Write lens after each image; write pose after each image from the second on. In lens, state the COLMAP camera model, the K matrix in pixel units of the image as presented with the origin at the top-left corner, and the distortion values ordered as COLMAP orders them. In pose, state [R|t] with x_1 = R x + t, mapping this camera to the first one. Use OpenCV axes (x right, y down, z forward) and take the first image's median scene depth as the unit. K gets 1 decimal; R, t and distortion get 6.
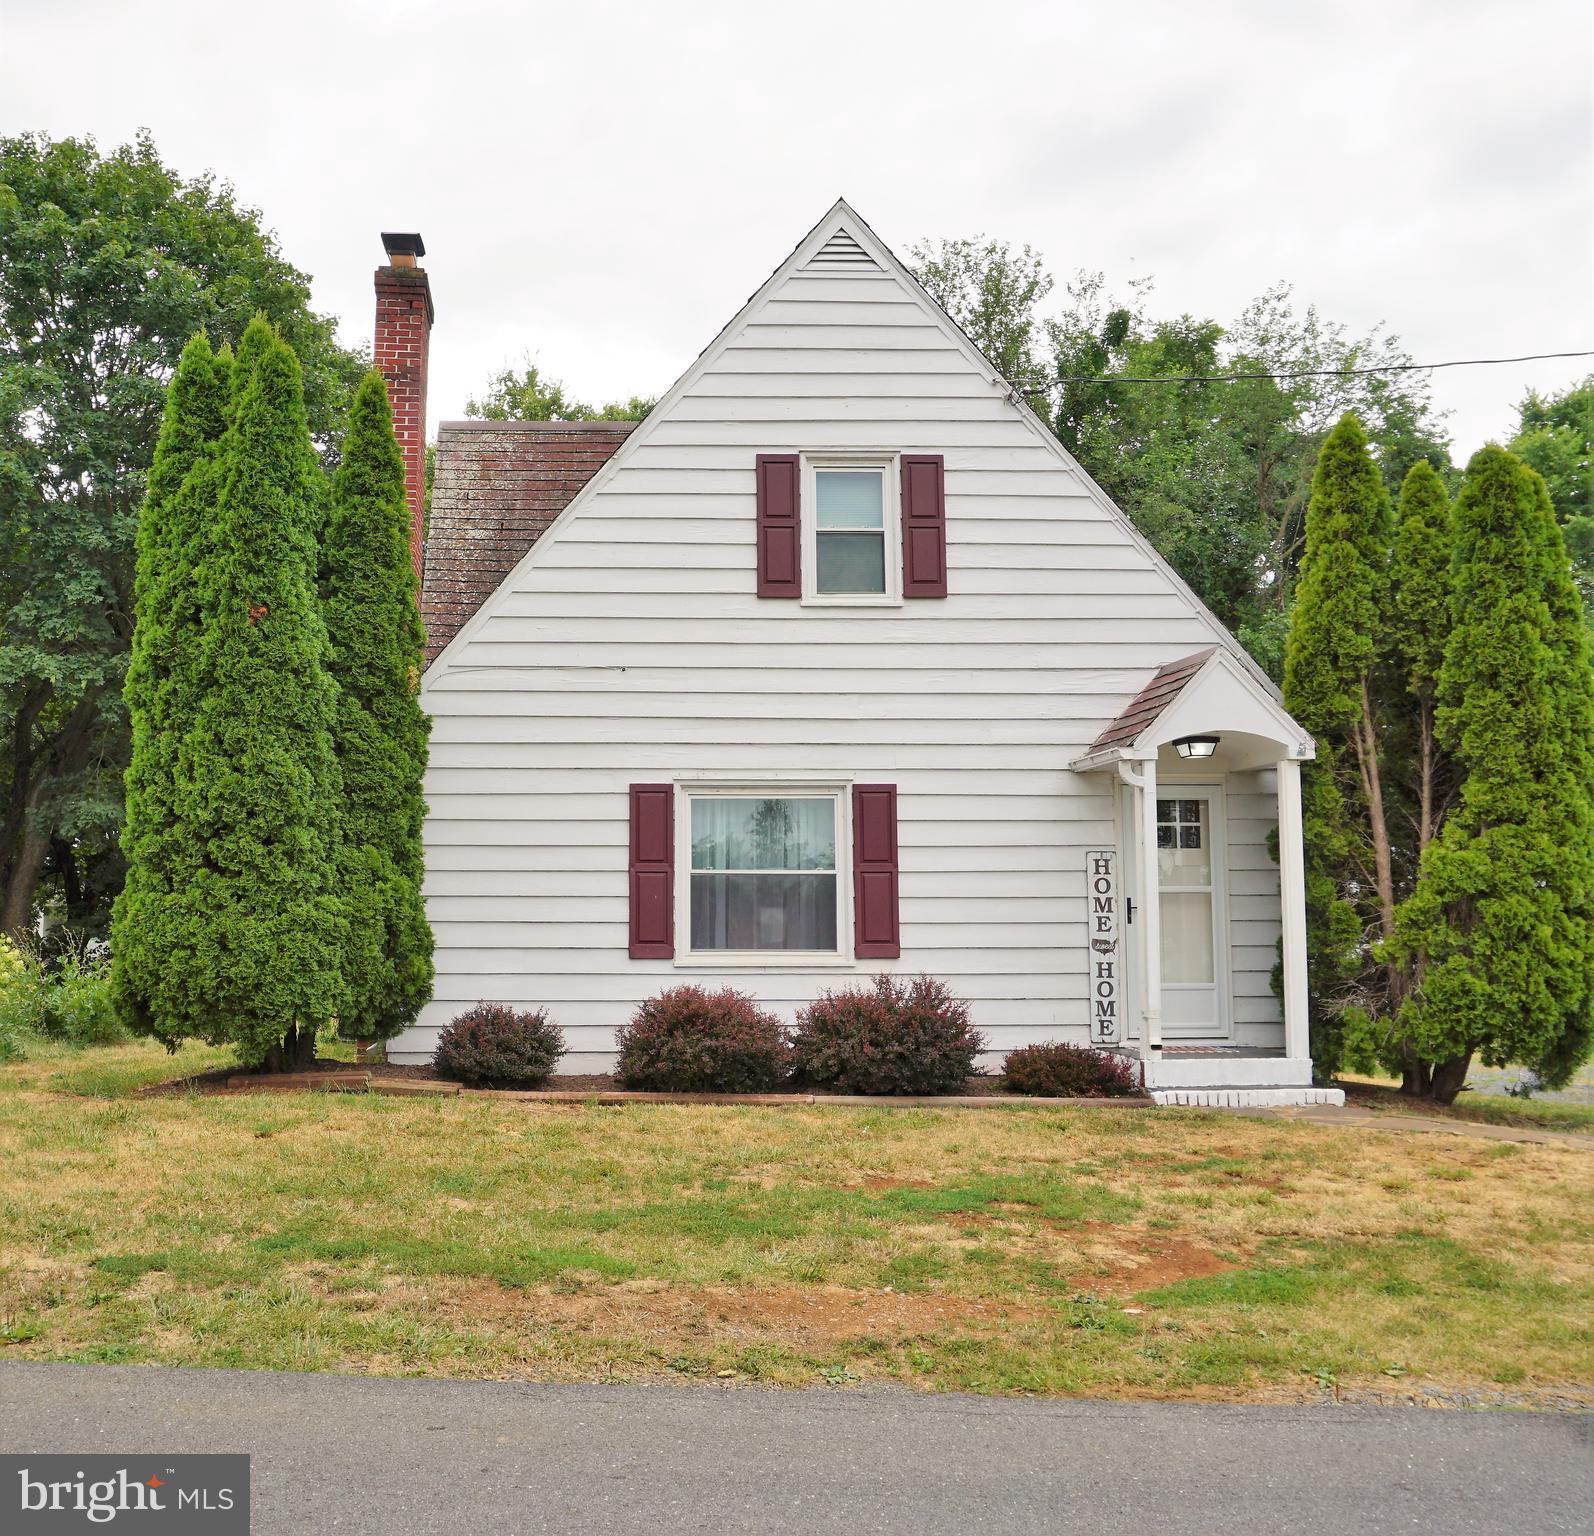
lens RADIAL K [[1493.3, 0, 644.0], [0, 1493.3, 772.8], [0, 0, 1]] dist [-0.014840, -0.011407]
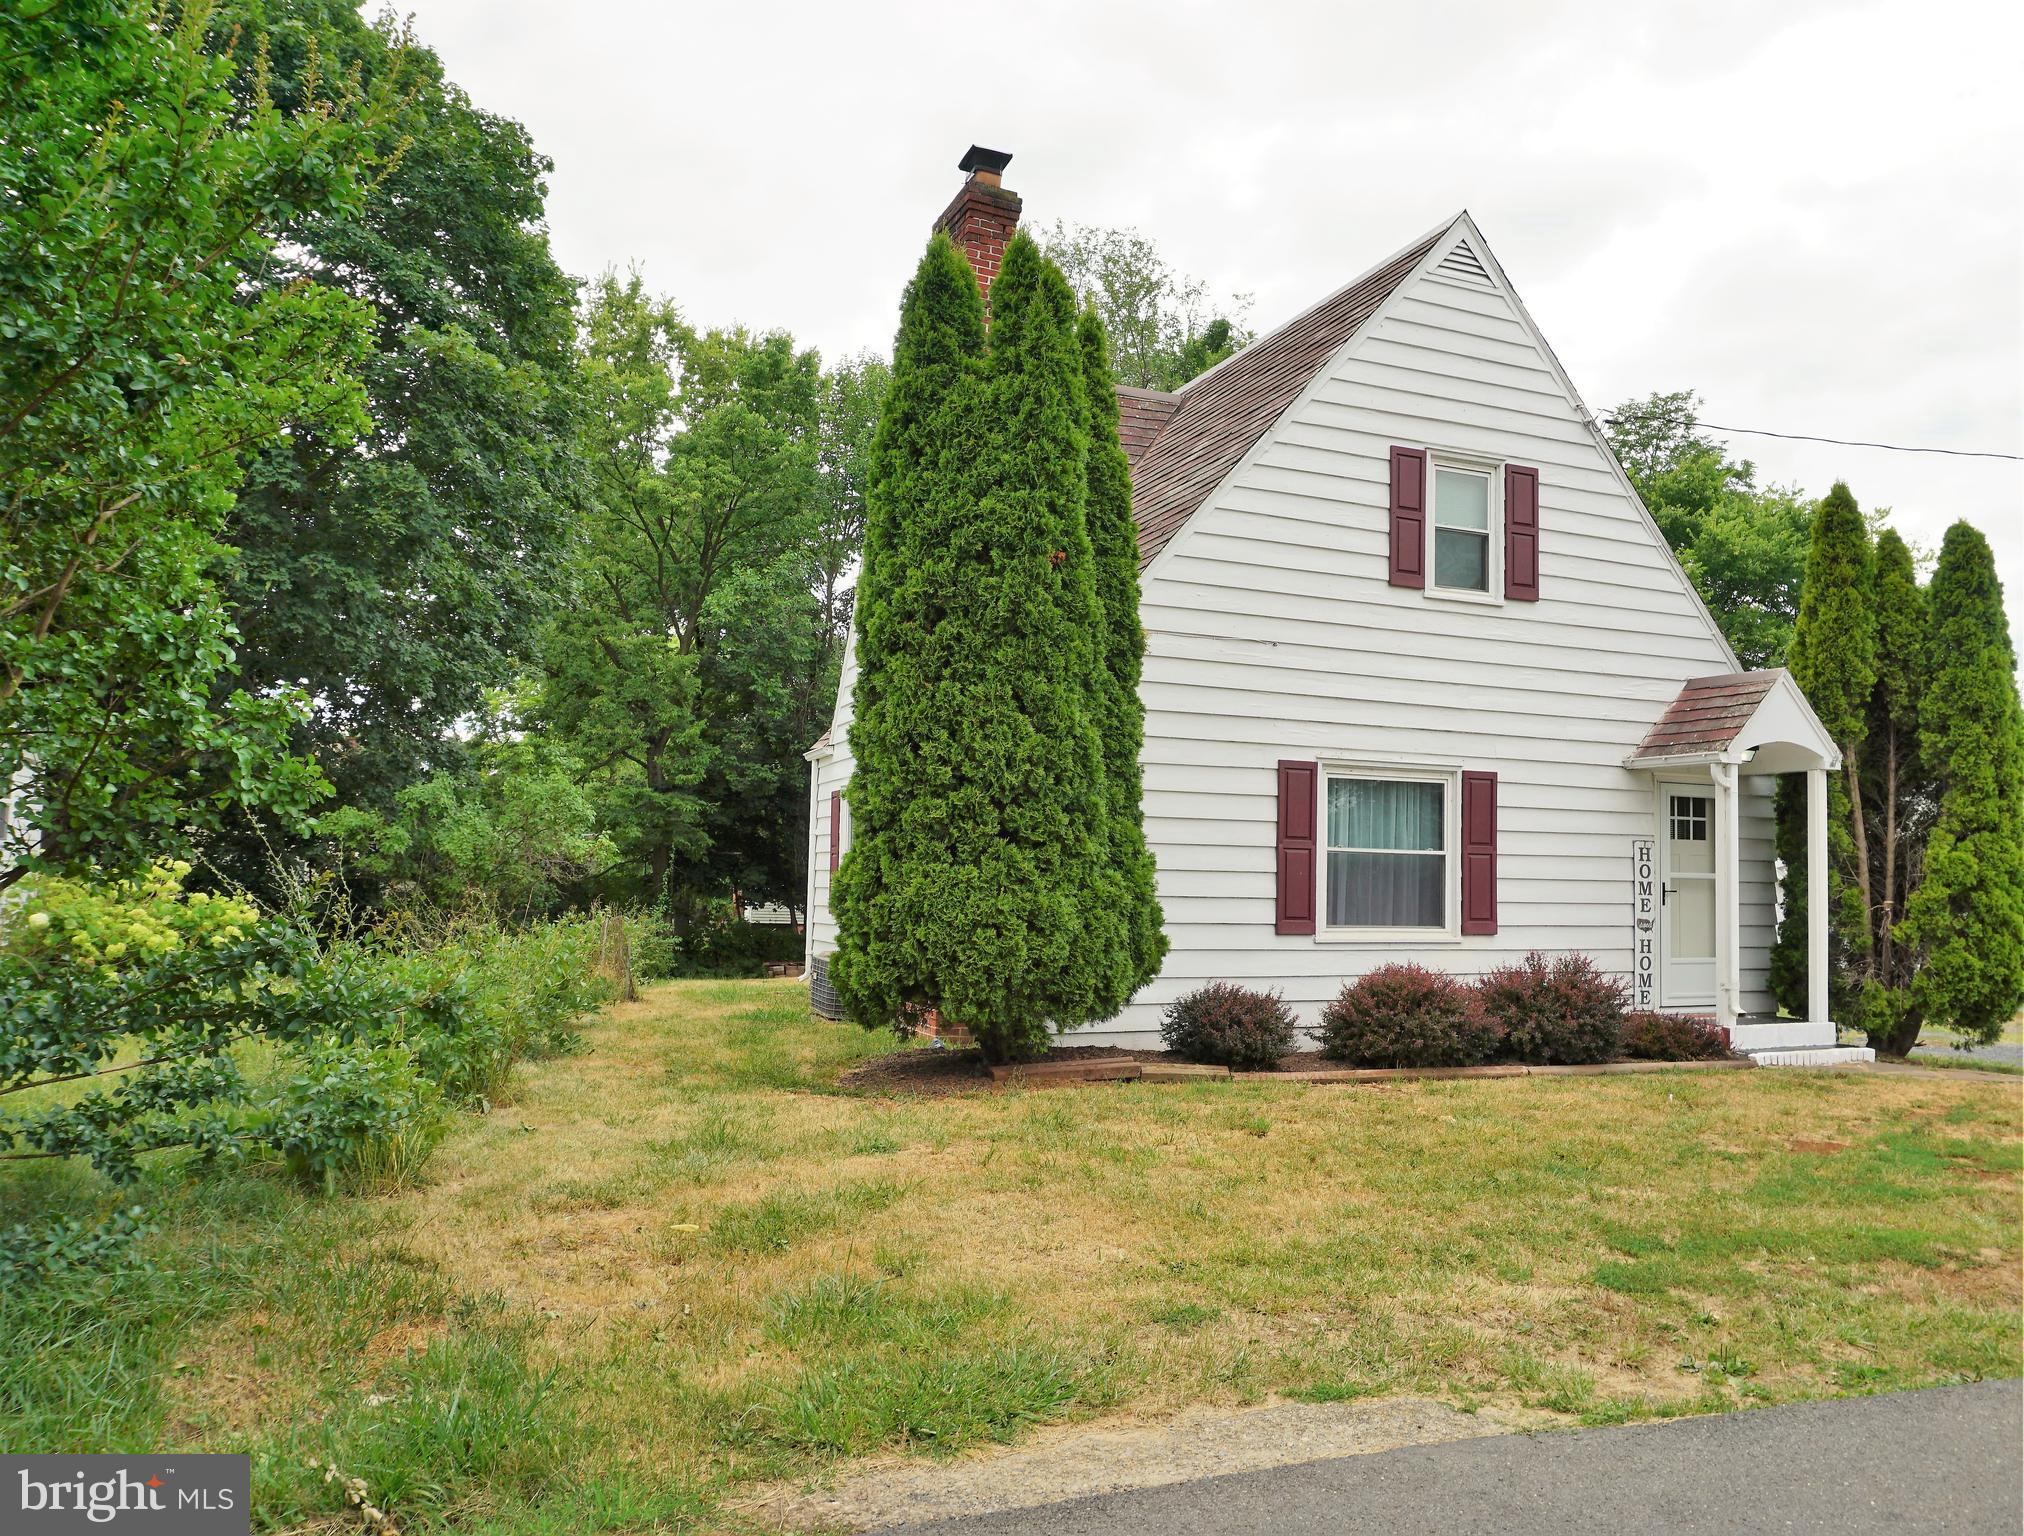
lens RADIAL K [[1461.5, 0, 1166.6], [0, 1461.5, 768.6], [0, 0, 1]] dist [-0.017111, 0.001426]
pose [[0.920876, 0.047367, 0.386968, -0.457285], [-0.057162, 0.998269, 0.013836, 0.003931], [-0.385642, -0.034862, 0.921989, 0.127718]]
